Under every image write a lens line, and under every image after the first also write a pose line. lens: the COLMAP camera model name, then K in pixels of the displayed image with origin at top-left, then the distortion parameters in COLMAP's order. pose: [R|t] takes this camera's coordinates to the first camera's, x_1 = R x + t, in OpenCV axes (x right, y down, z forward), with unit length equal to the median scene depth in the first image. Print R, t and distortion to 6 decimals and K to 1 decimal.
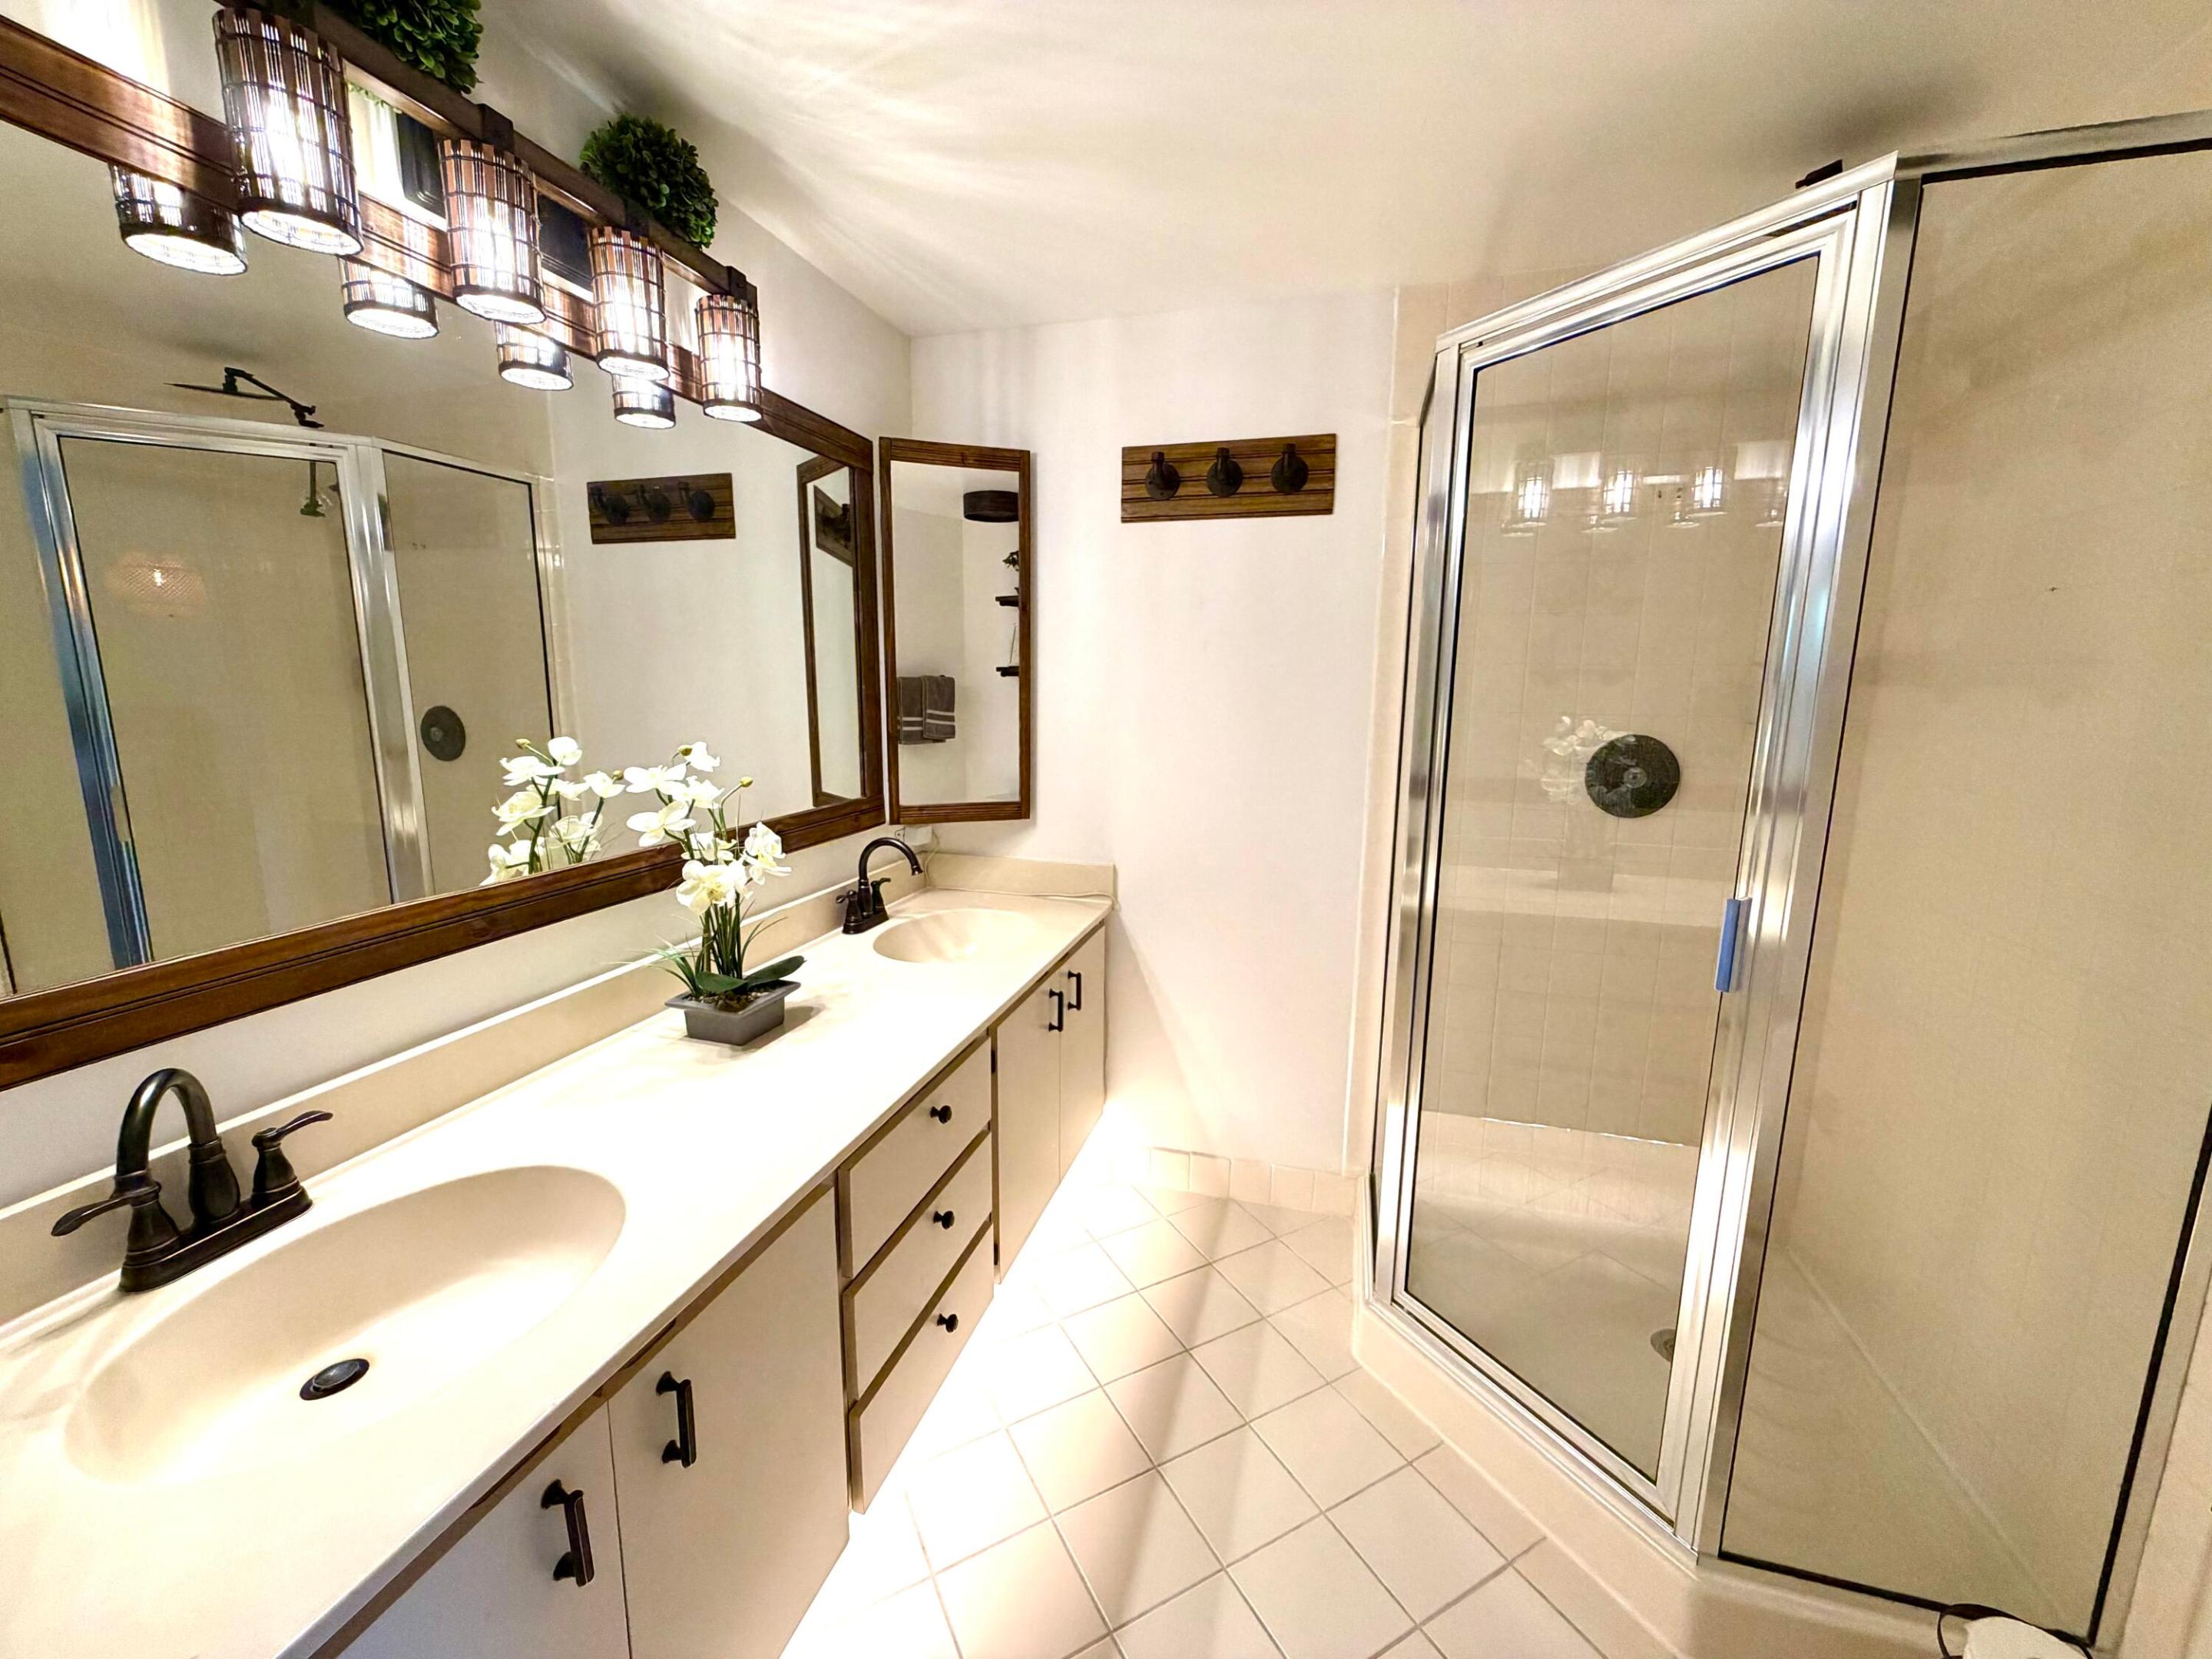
lens RADIAL K [[880.7, 0, 1105.0], [0, 880.7, 831.7], [0, 0, 1]] dist [-0.000405, -0.000892]
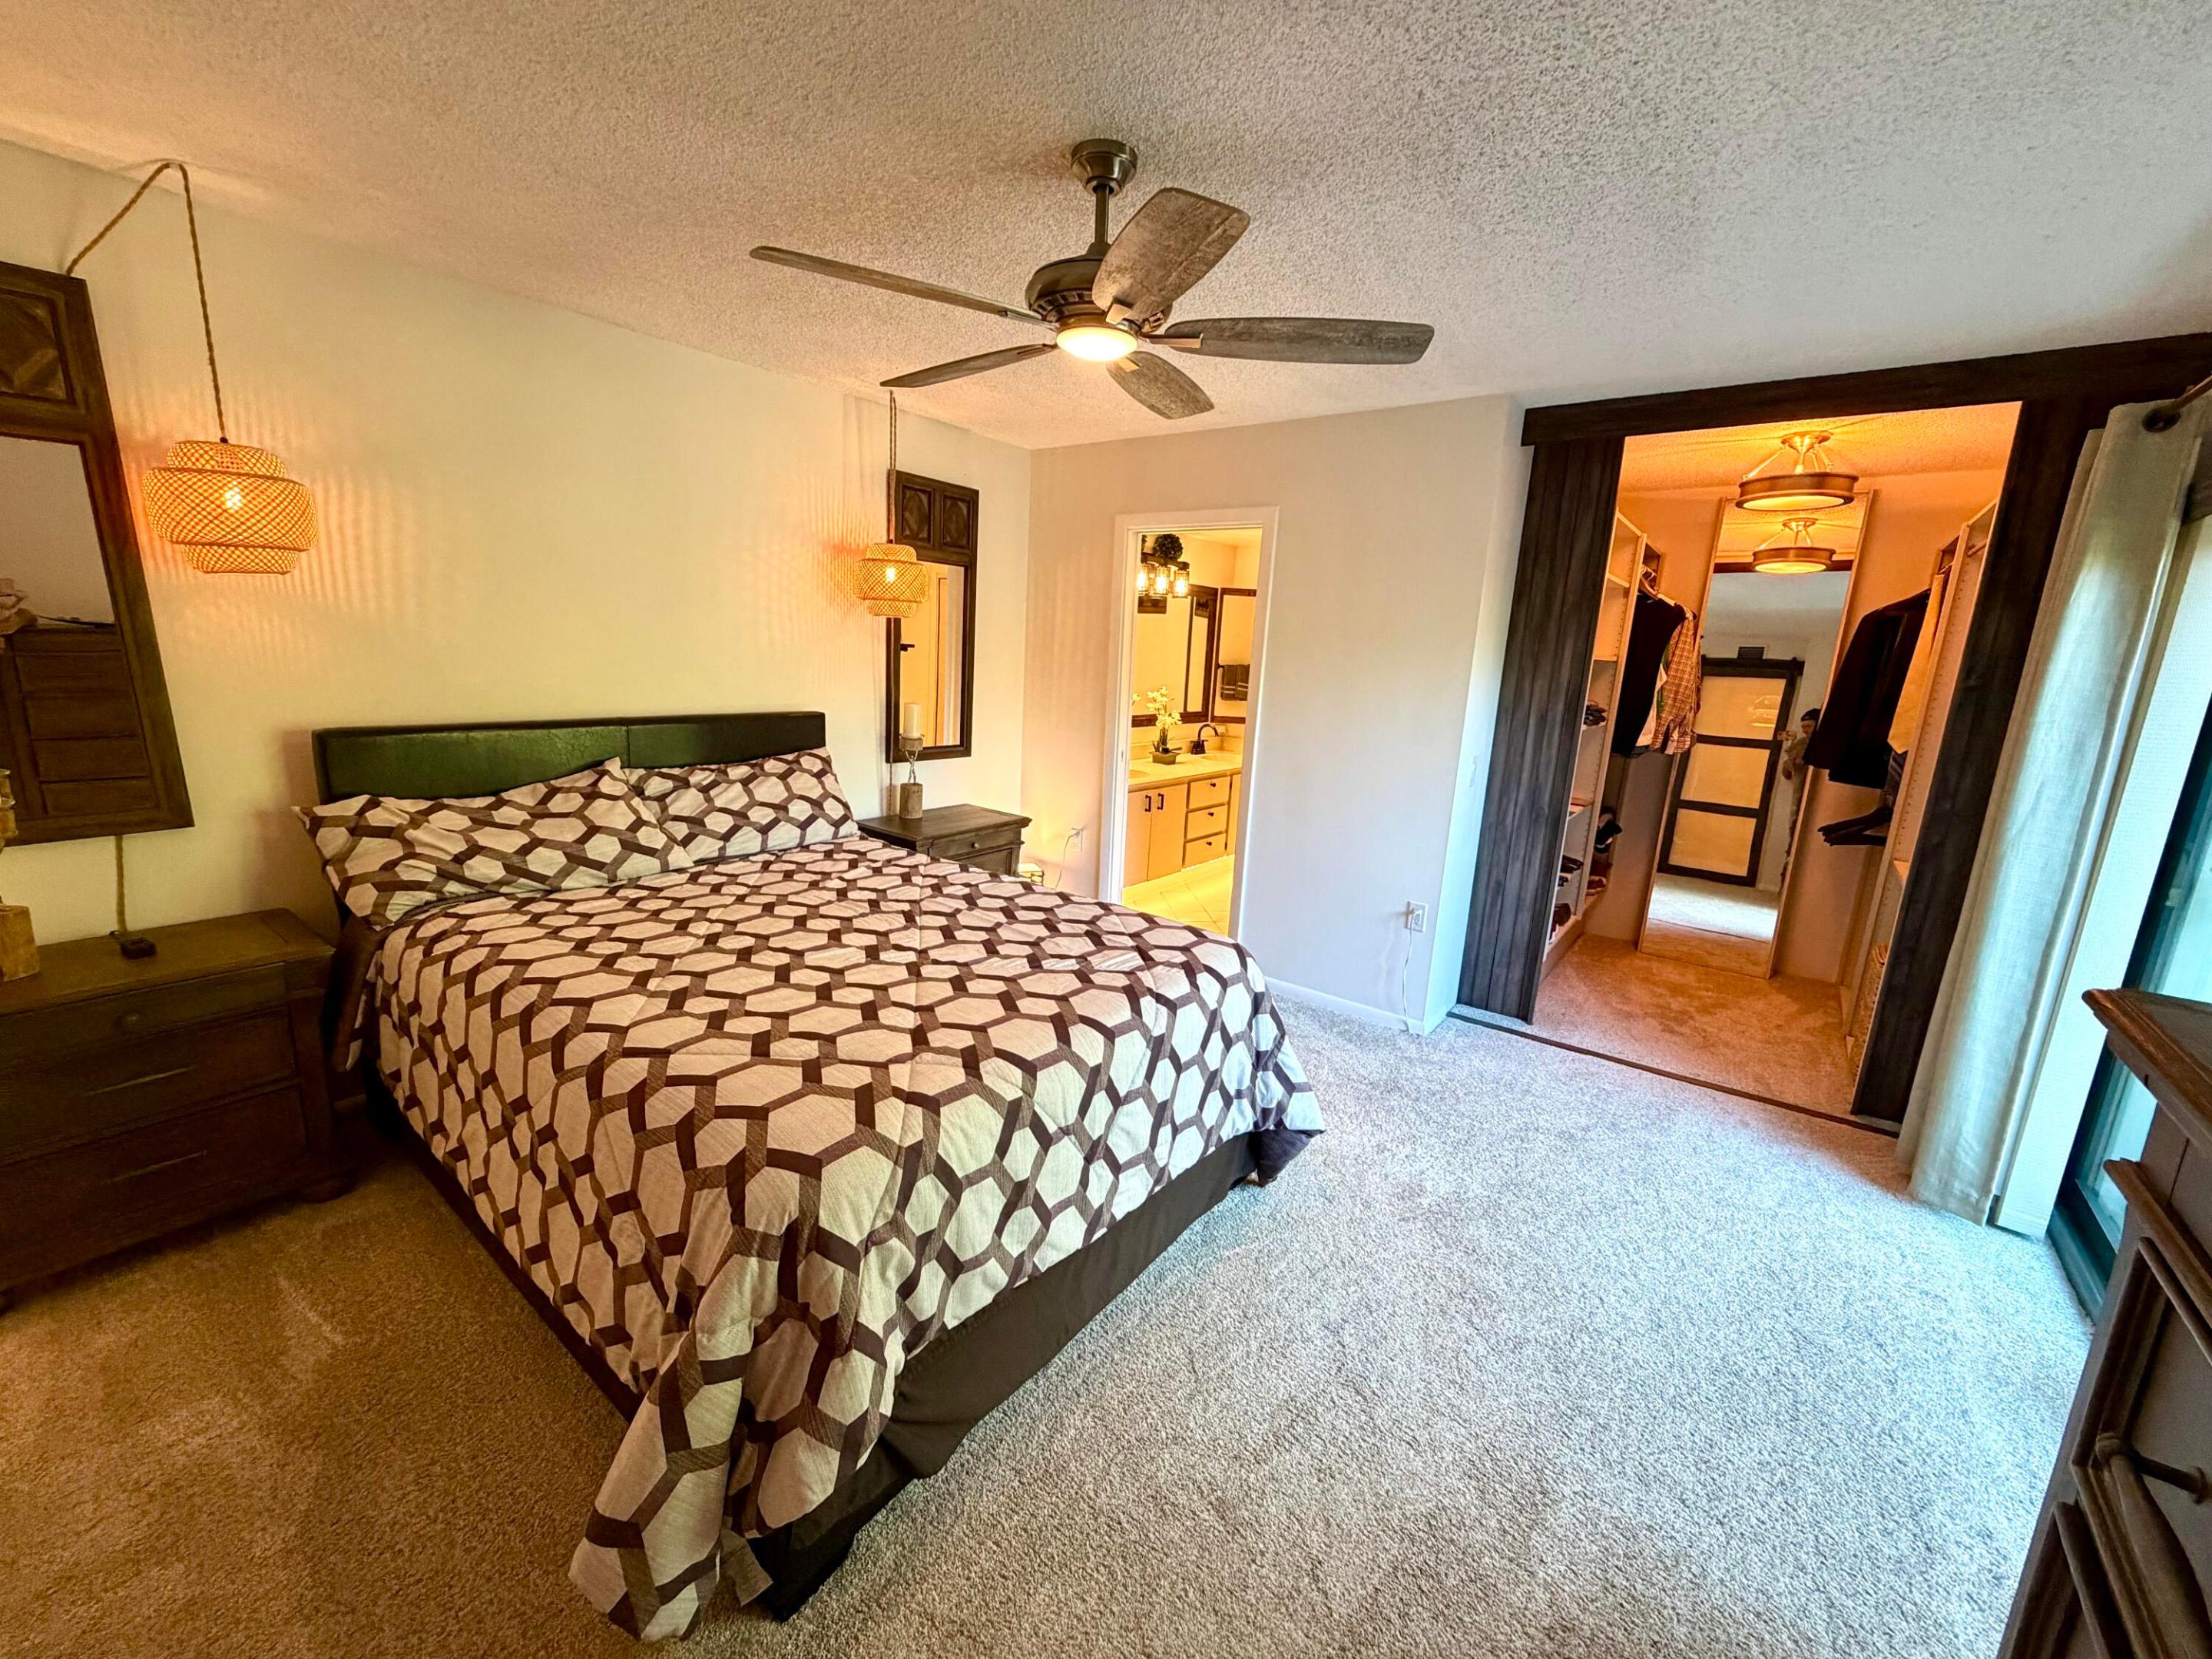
lens RADIAL K [[880.7, 0, 1107.5], [0, 880.7, 830.0], [0, 0, 1]] dist [-0.000405, -0.000892]
pose [[0.929104, 0.112397, -0.352325, 0.921401], [-0.103049, 0.993647, 0.045243, 0.461907], [0.355172, -0.005729, 0.934783, -3.350068]]
